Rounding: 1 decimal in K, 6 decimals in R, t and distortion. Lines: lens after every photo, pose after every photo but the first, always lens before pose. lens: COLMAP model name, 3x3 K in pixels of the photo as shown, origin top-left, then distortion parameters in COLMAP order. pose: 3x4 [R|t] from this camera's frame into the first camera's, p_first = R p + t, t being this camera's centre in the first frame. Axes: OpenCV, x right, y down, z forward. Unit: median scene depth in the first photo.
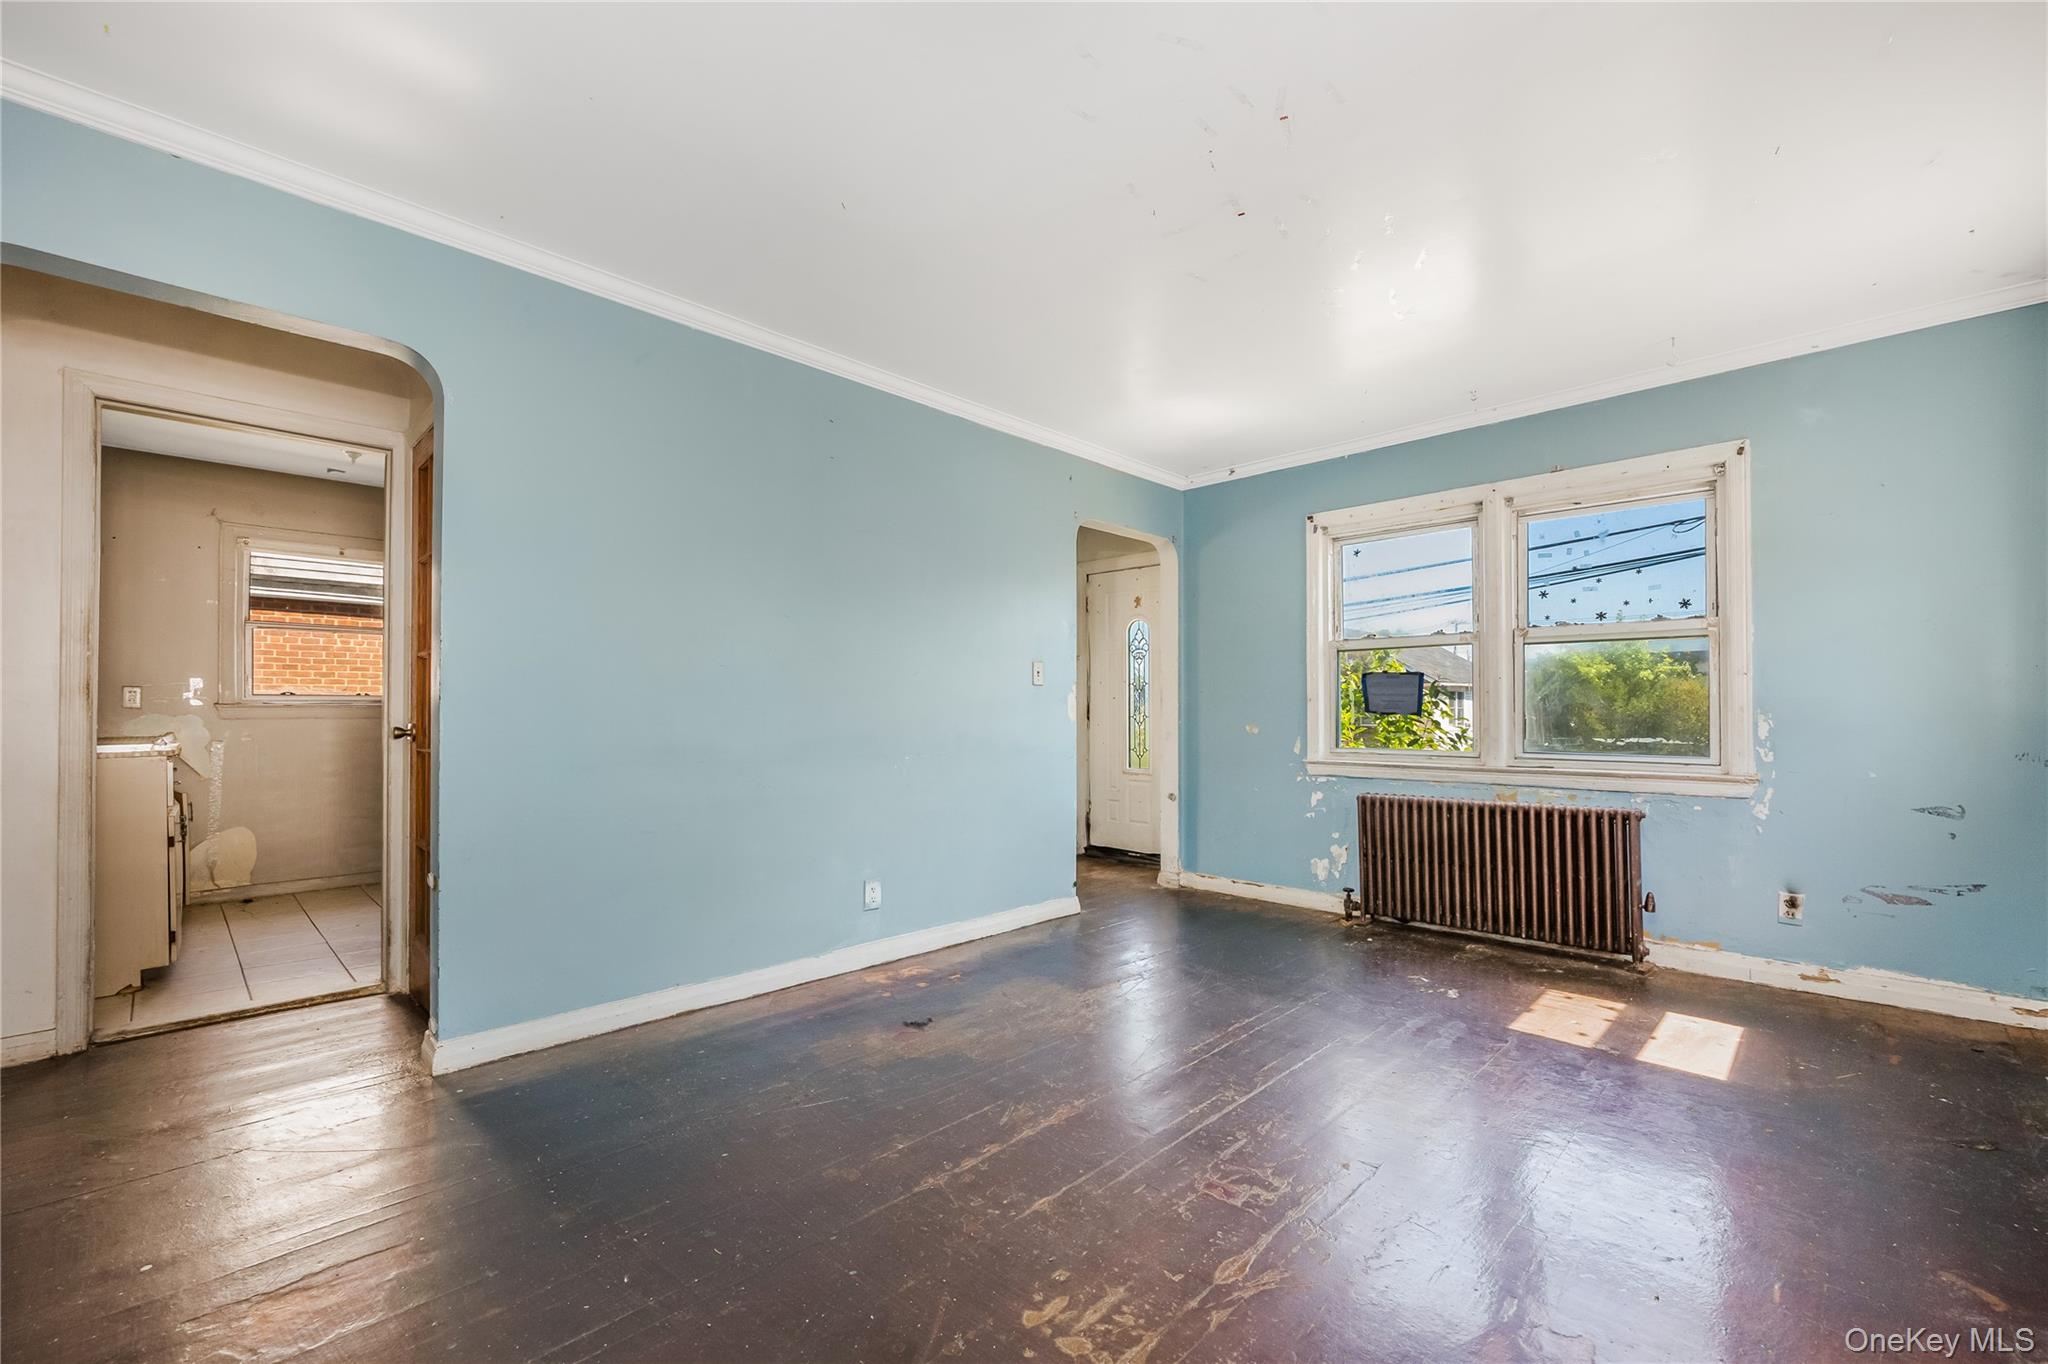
lens RADIAL K [[843.1, 0, 1031.9], [0, 843.1, 700.0], [0, 0, 1]] dist [0.001035, -0.000323]
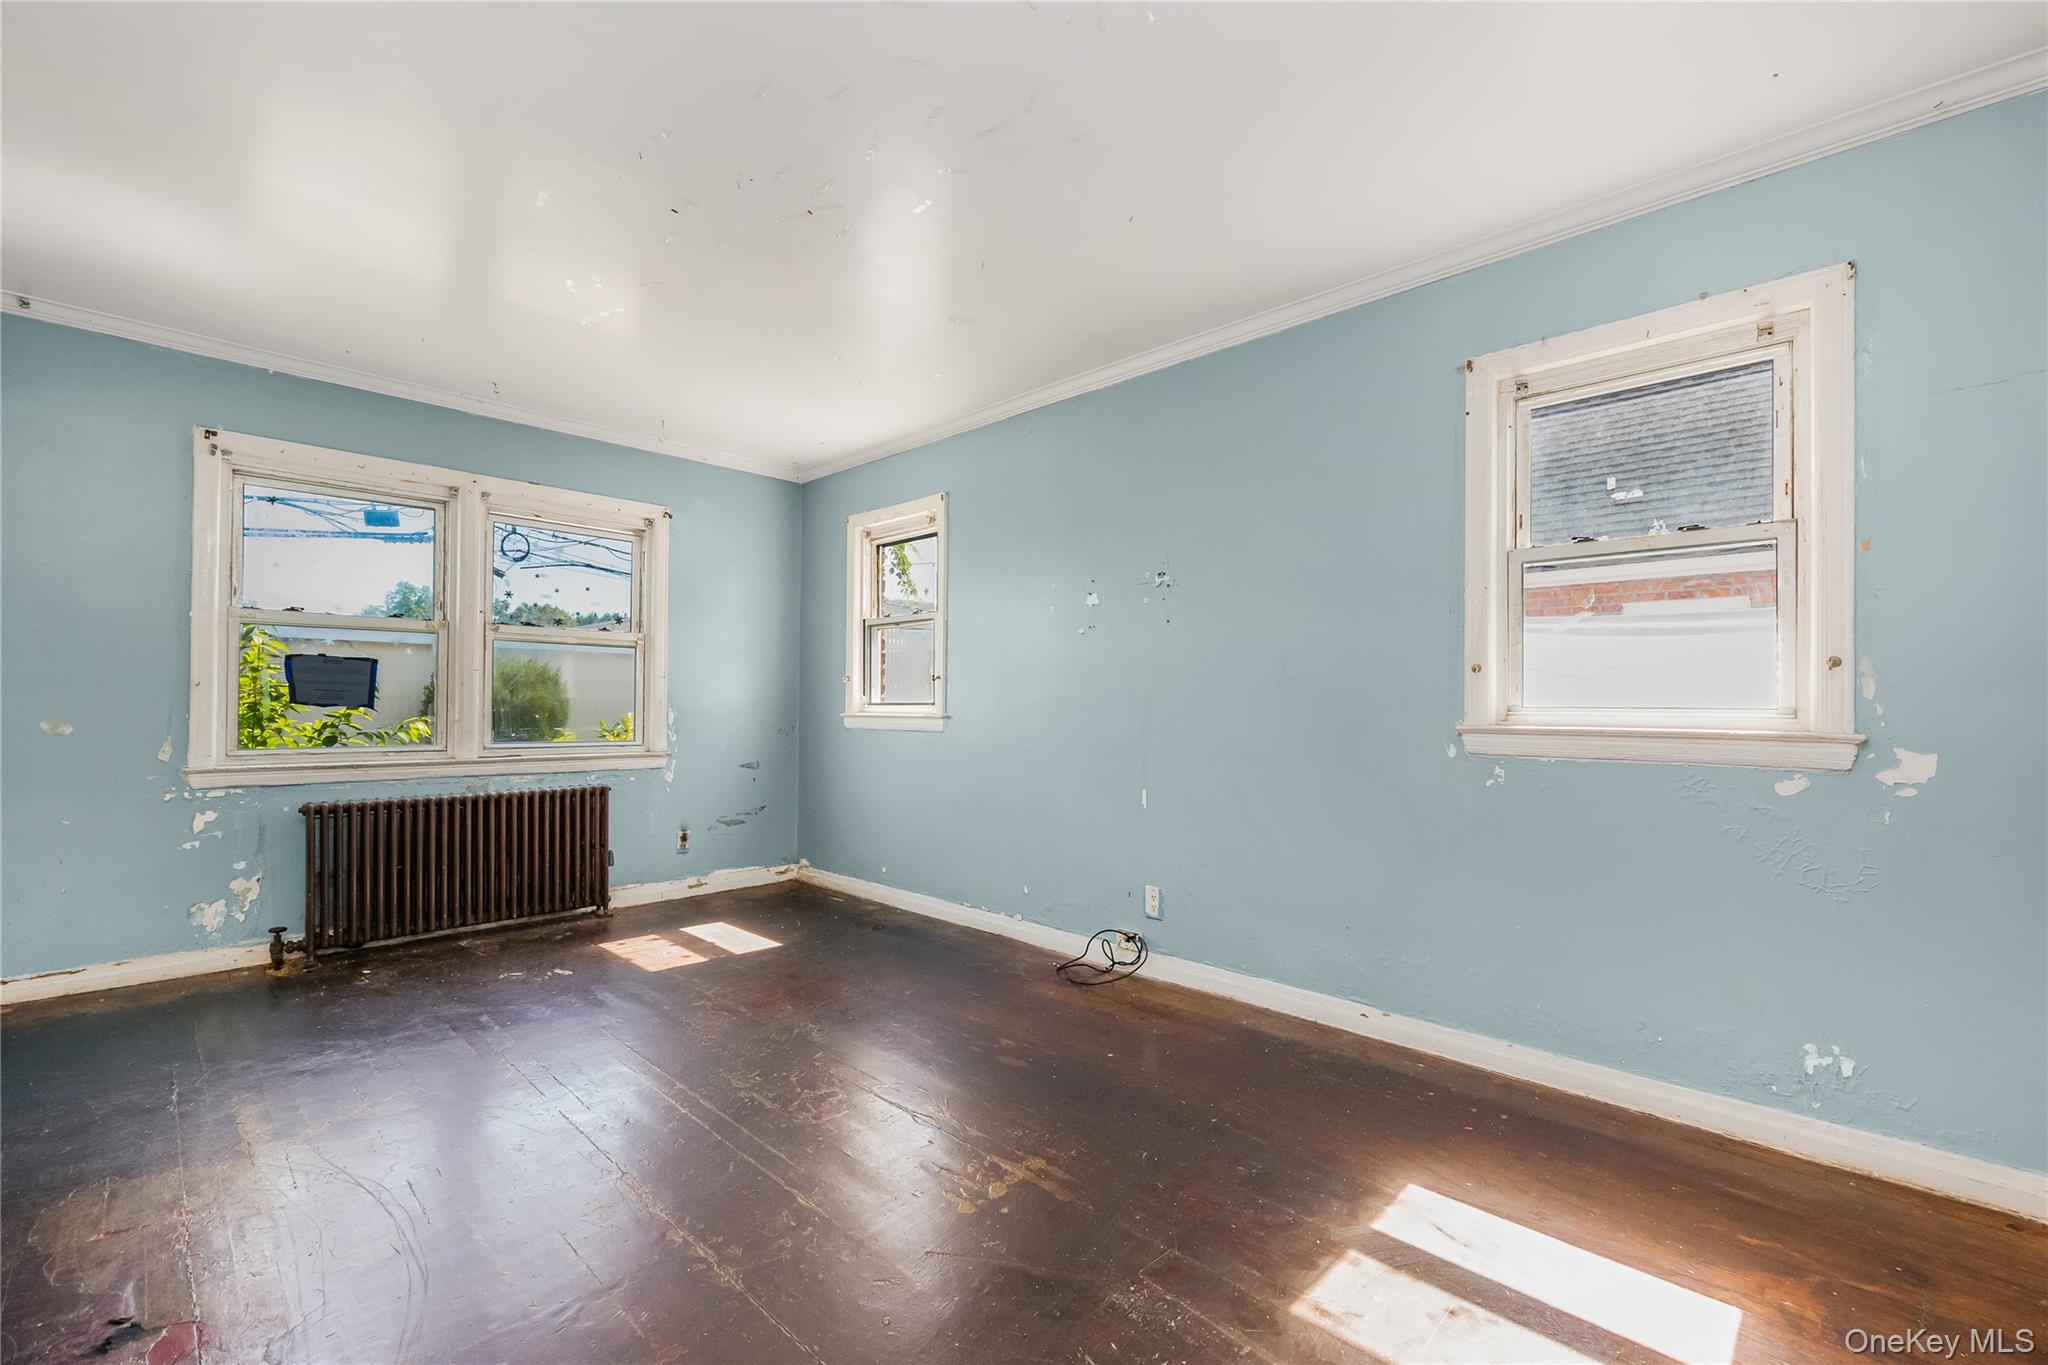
lens RADIAL K [[843.1, 0, 1026.3], [0, 843.1, 695.1], [0, 0, 1]] dist [0.001035, -0.000323]
pose [[0.009765, 0.015337, 0.999835, -0.463293], [-0.022742, 0.999627, -0.015112, 0.004495], [-0.999694, -0.022591, 0.010110, 0.349374]]
